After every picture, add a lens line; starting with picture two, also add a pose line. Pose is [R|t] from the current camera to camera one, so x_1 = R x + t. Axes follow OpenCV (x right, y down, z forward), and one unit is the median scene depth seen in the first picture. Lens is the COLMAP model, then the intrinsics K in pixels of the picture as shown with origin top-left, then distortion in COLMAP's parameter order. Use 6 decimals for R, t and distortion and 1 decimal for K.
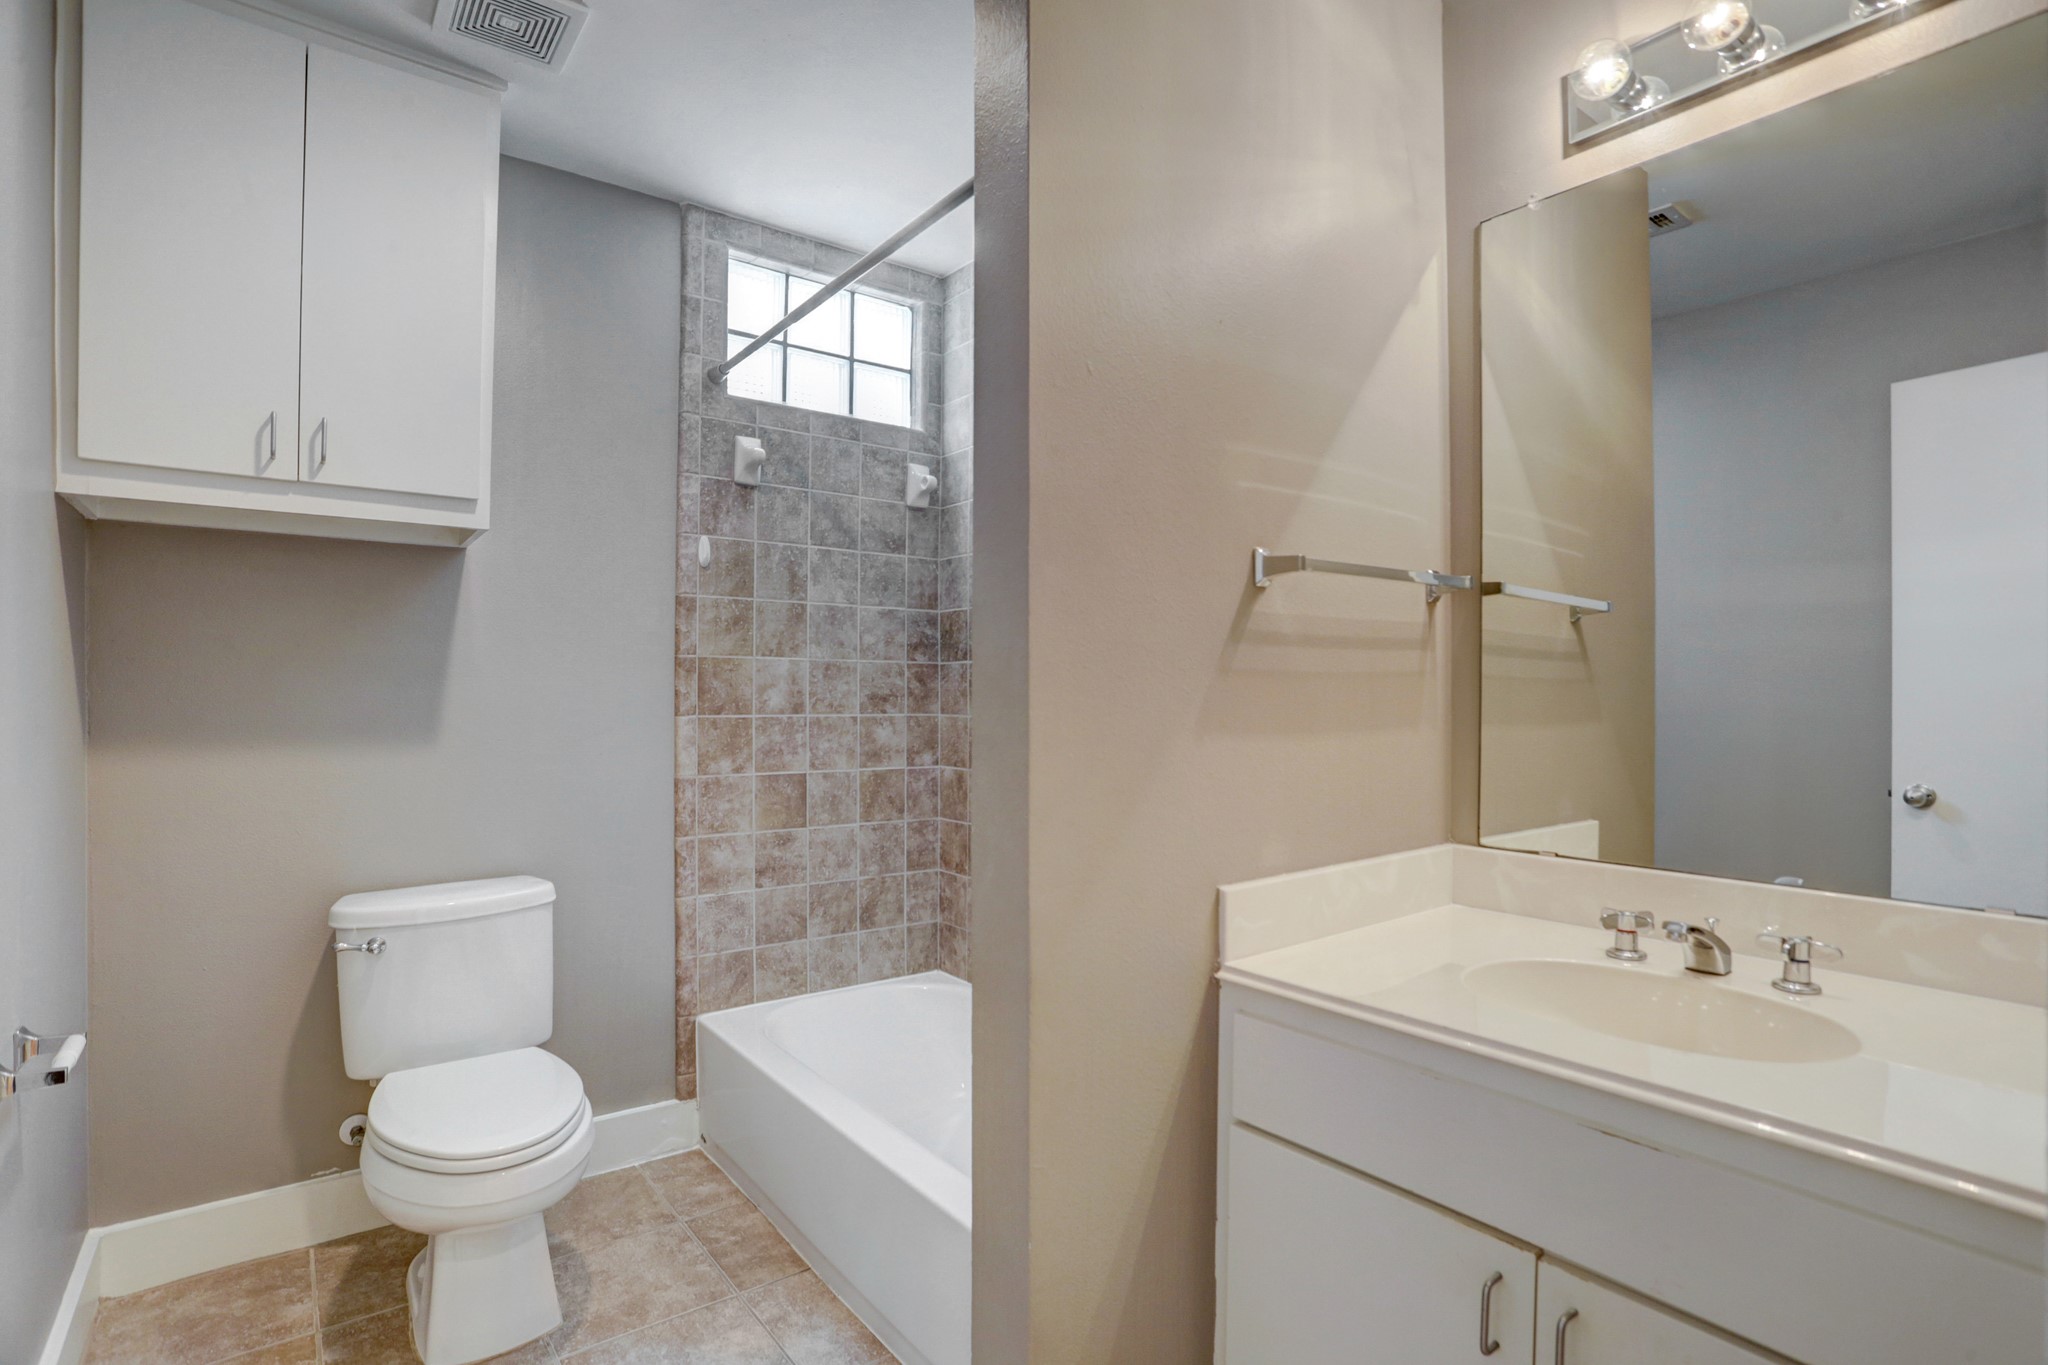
lens RADIAL K [[1010.2, 0, 1007.7], [0, 1010.2, 696.6], [0, 0, 1]] dist [-0.058211, 0.019071]
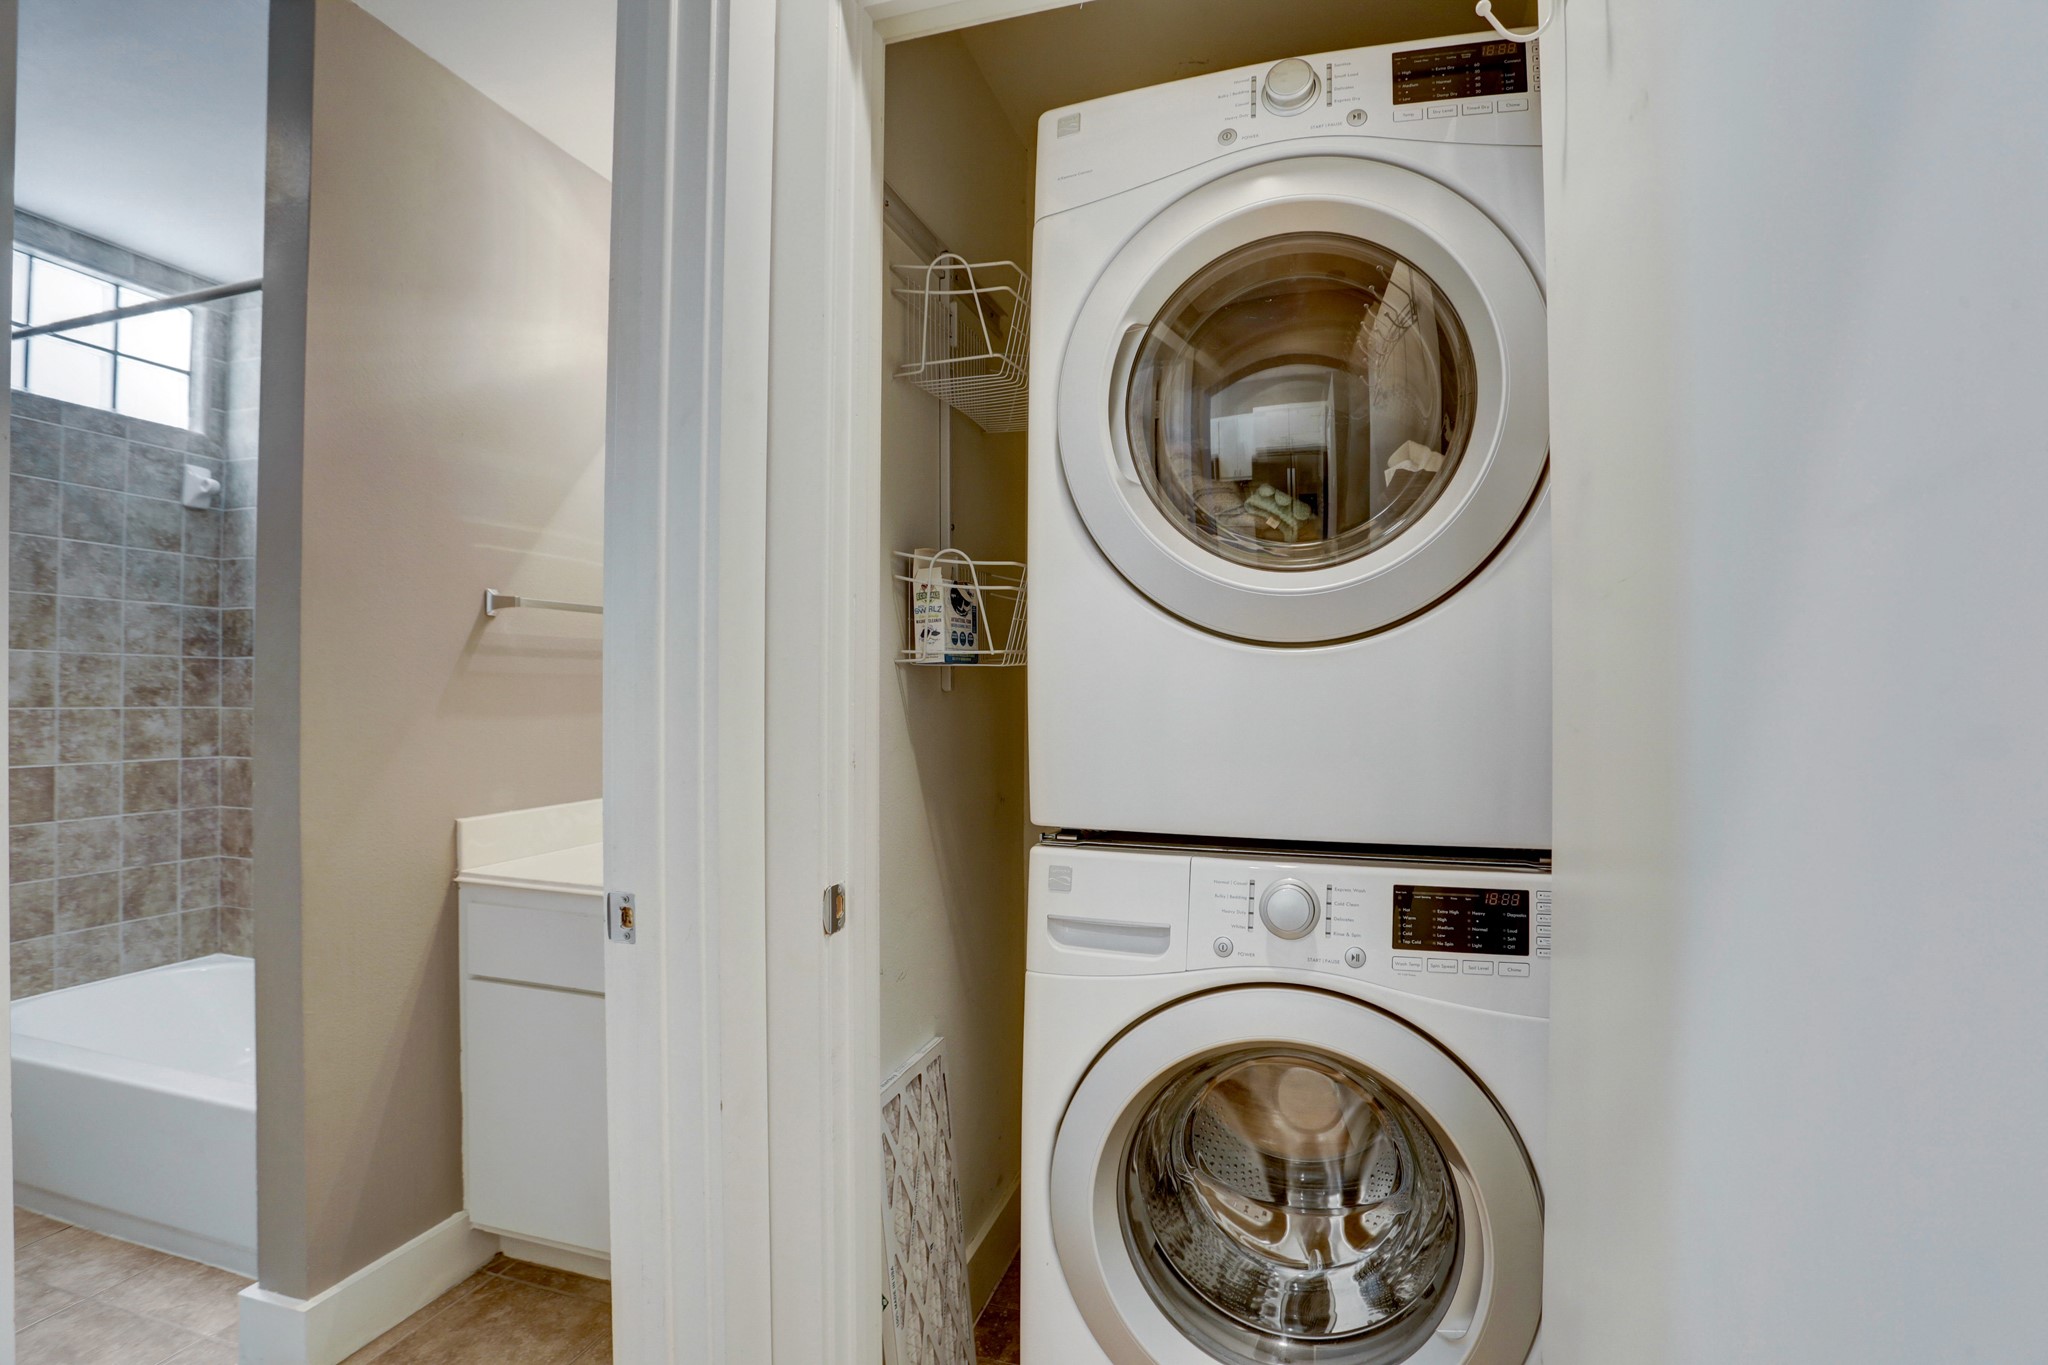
lens RADIAL K [[1010.2, 0, 1020.2], [0, 1010.2, 687.3], [0, 0, 1]] dist [-0.058211, 0.019071]
pose [[0.812972, 0.004259, 0.582288, 0.016332], [-0.001555, 0.999986, -0.005142, 0.001357], [-0.582301, 0.003275, 0.812967, -0.326098]]
